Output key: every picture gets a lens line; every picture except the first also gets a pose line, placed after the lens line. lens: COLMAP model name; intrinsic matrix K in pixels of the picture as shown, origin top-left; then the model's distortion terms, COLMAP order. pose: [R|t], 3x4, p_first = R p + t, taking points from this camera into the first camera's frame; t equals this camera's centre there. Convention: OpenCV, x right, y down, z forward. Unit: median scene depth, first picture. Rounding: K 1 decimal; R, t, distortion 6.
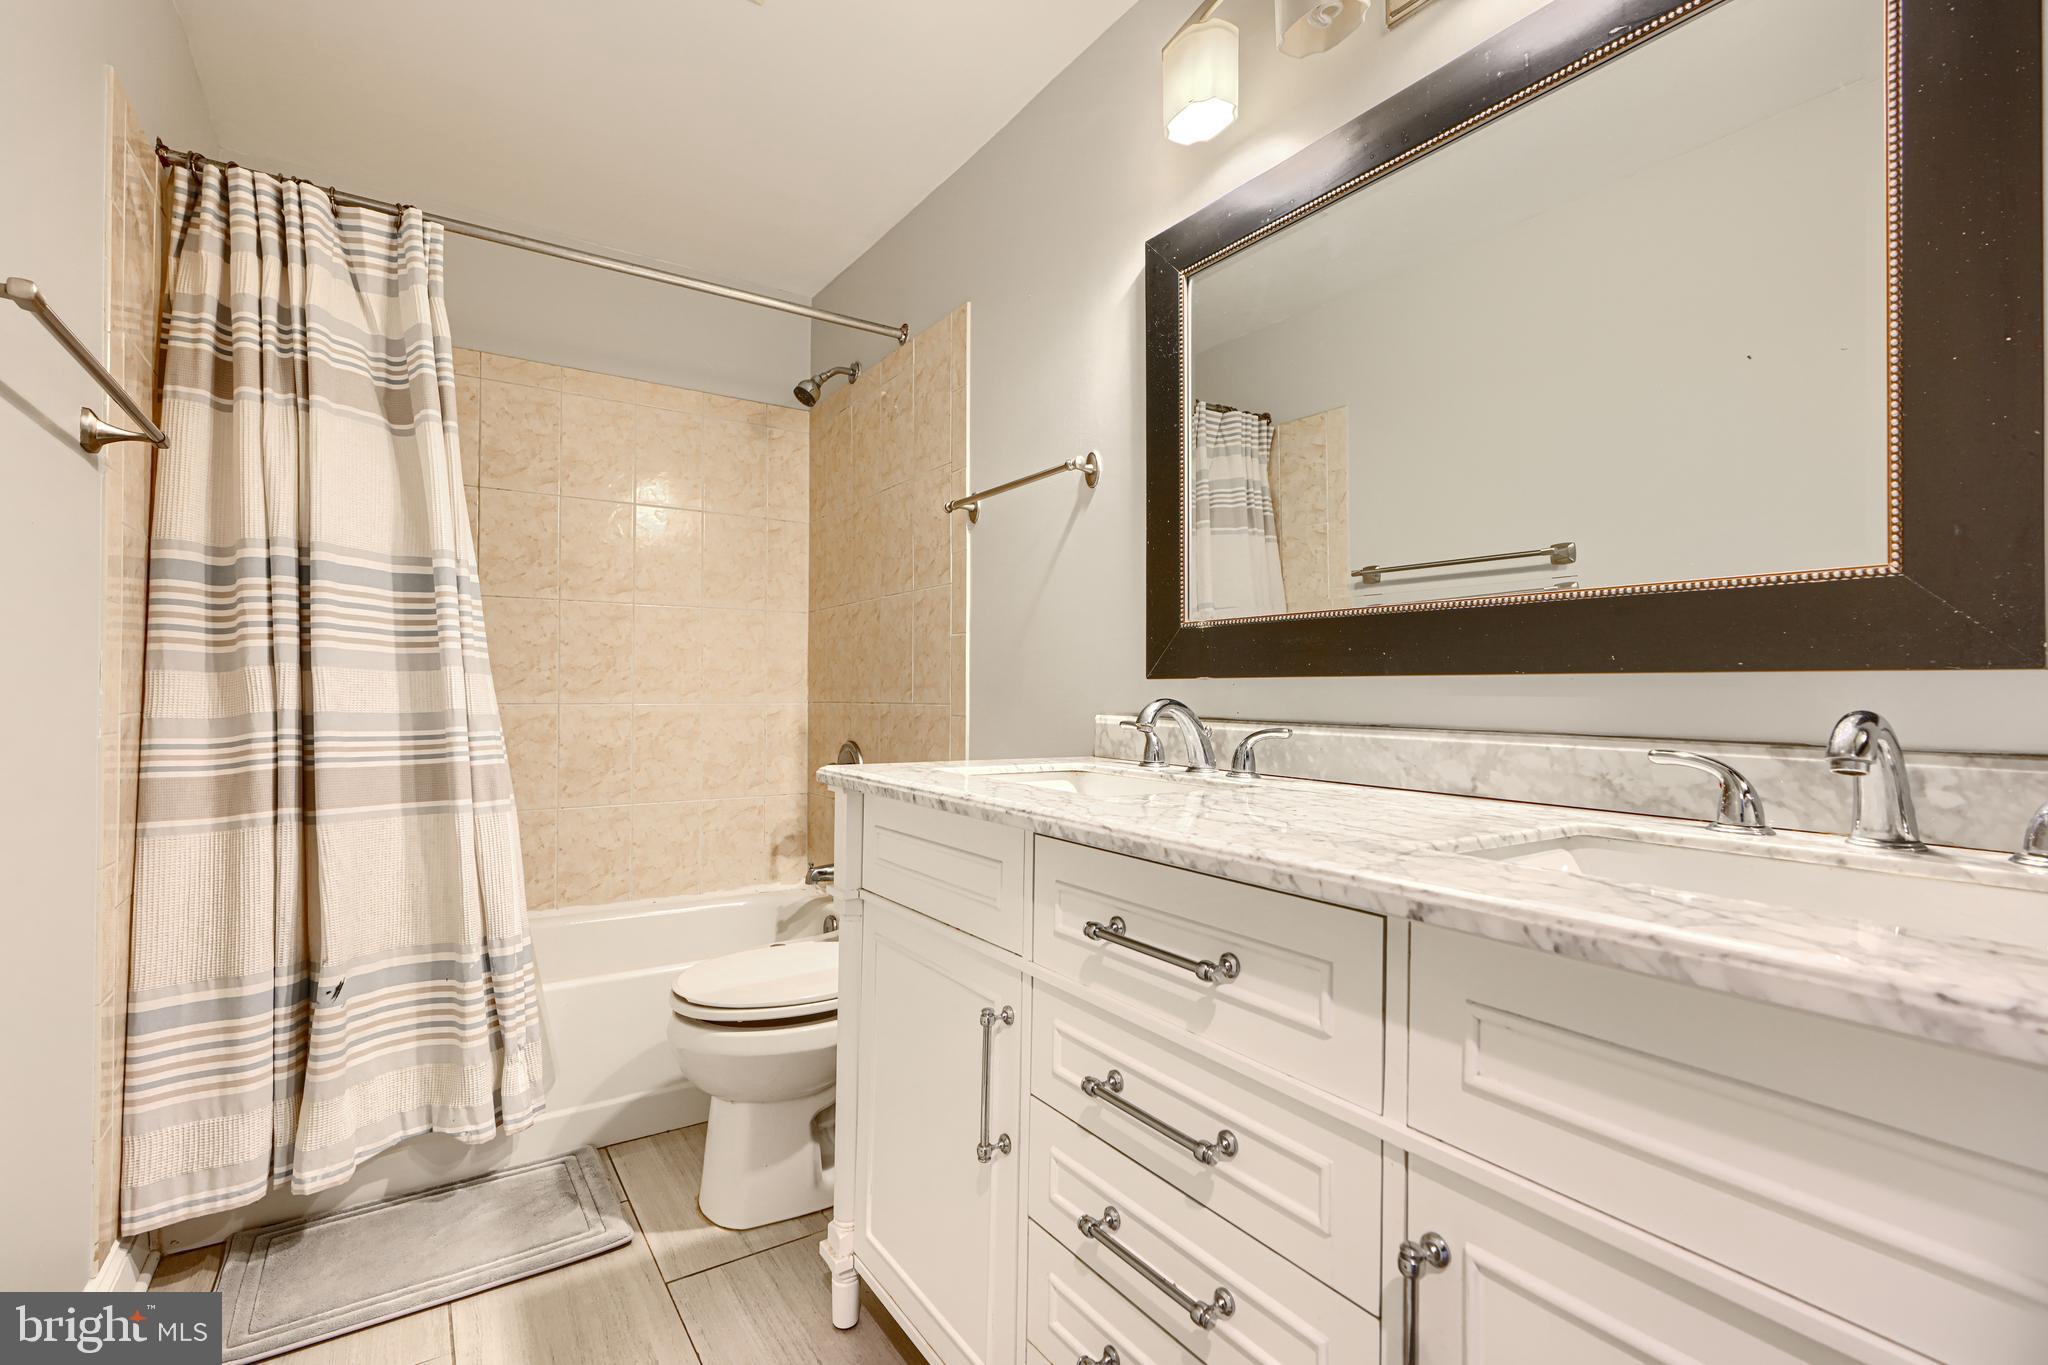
lens RADIAL K [[925.0, 0, 1021.6], [0, 925.0, 686.3], [0, 0, 1]] dist [0.000848, -0.000111]
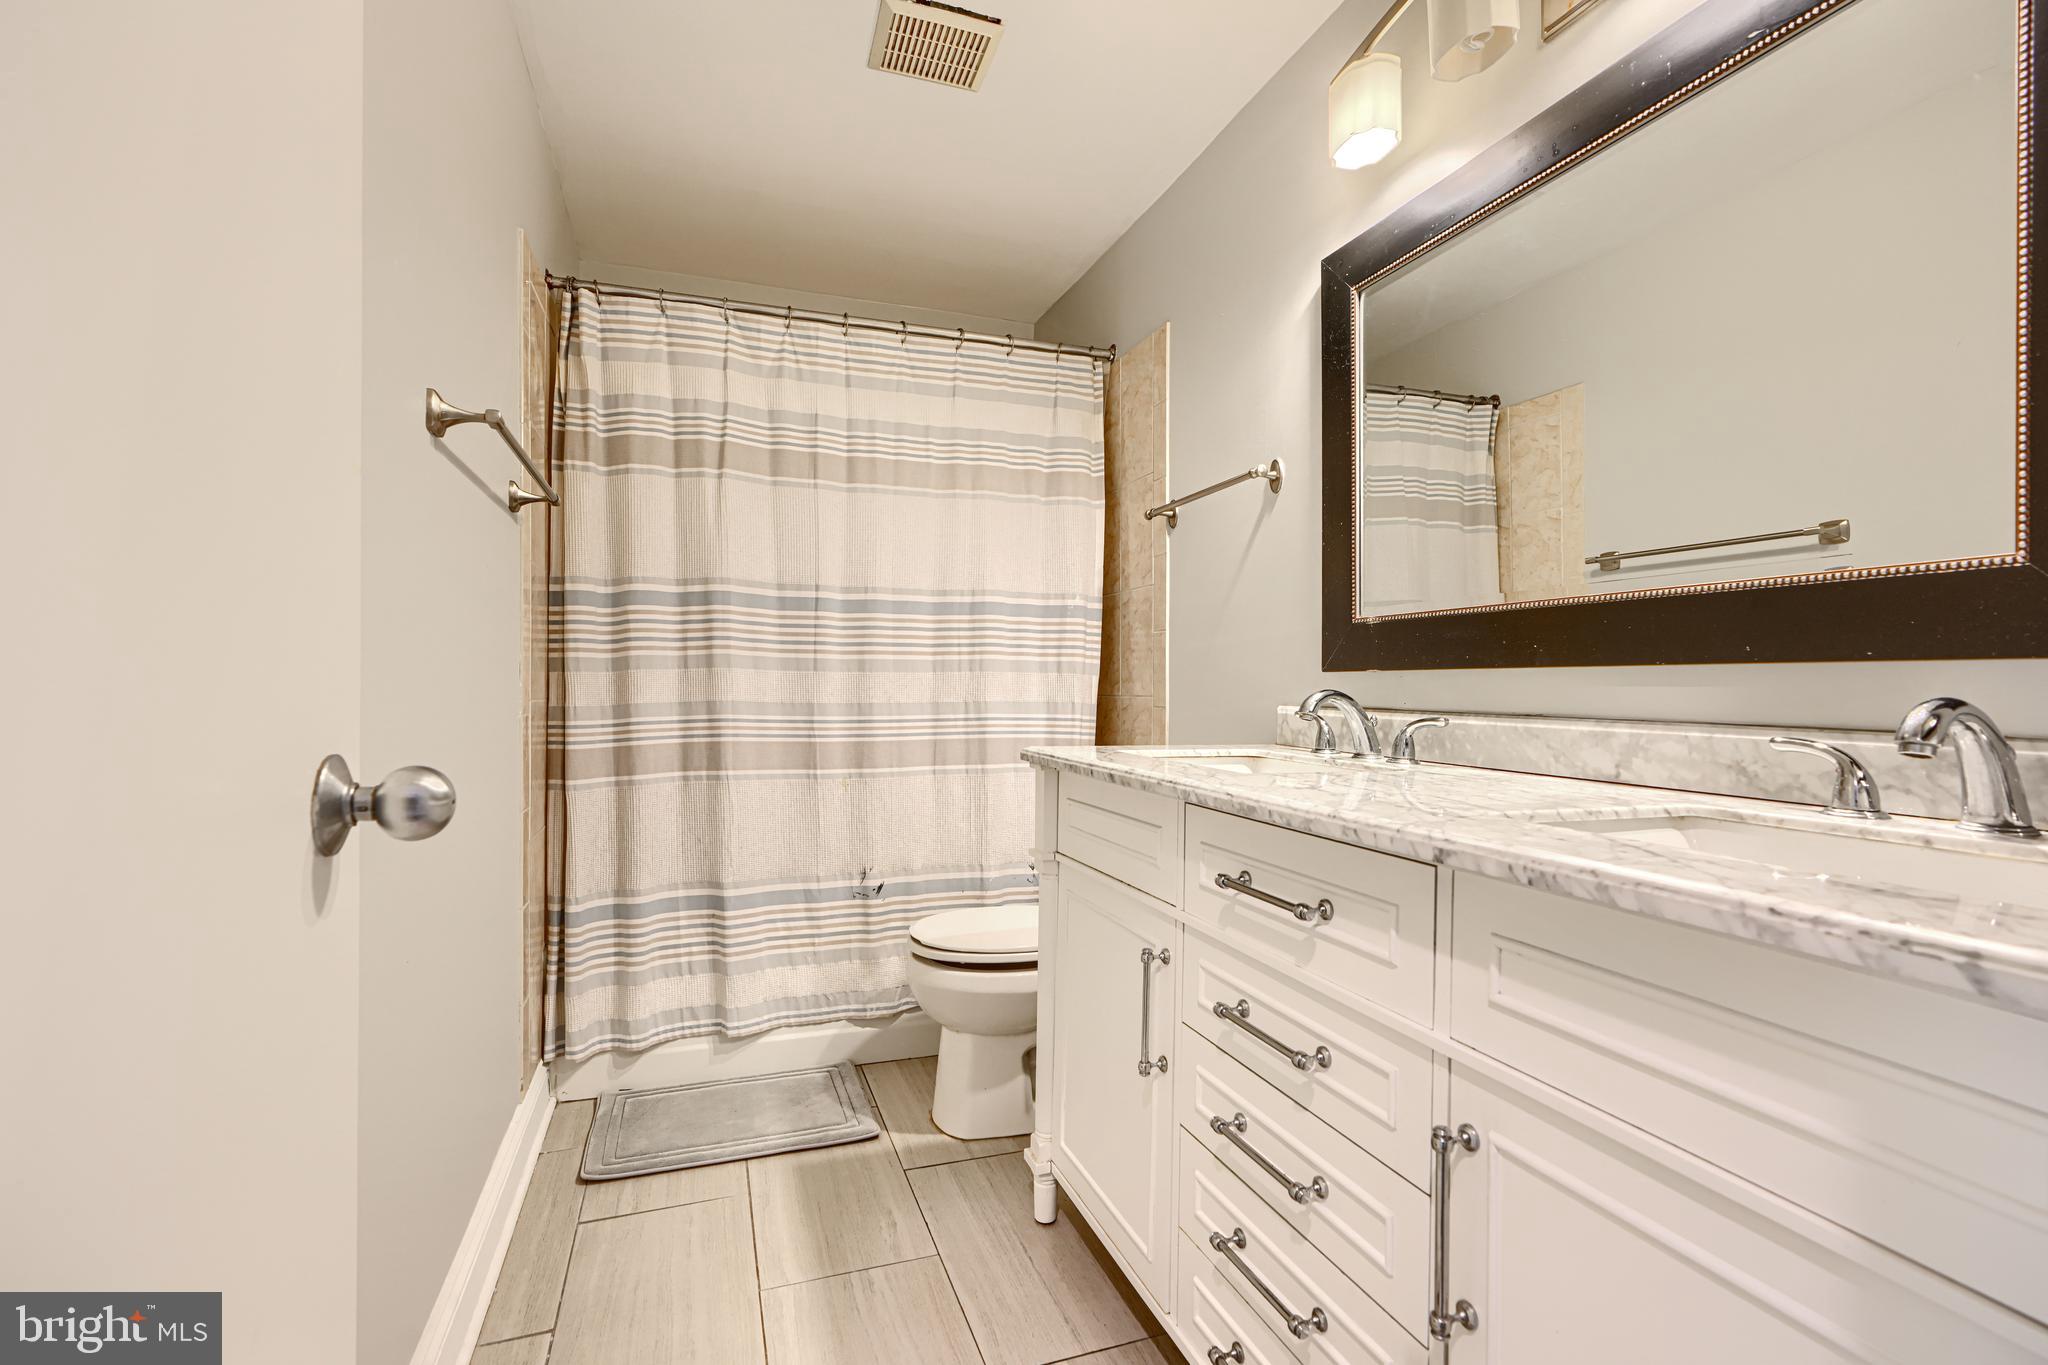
lens RADIAL K [[932.7, 0, 1015.9], [0, 932.7, 701.3], [0, 0, 1]] dist [-0.000132, 0.000537]
pose [[0.964849, 0.004684, -0.262765, 0.116221], [0.000793, 0.999785, 0.020734, 0.005225], [0.262805, -0.020213, 0.964637, -0.200068]]
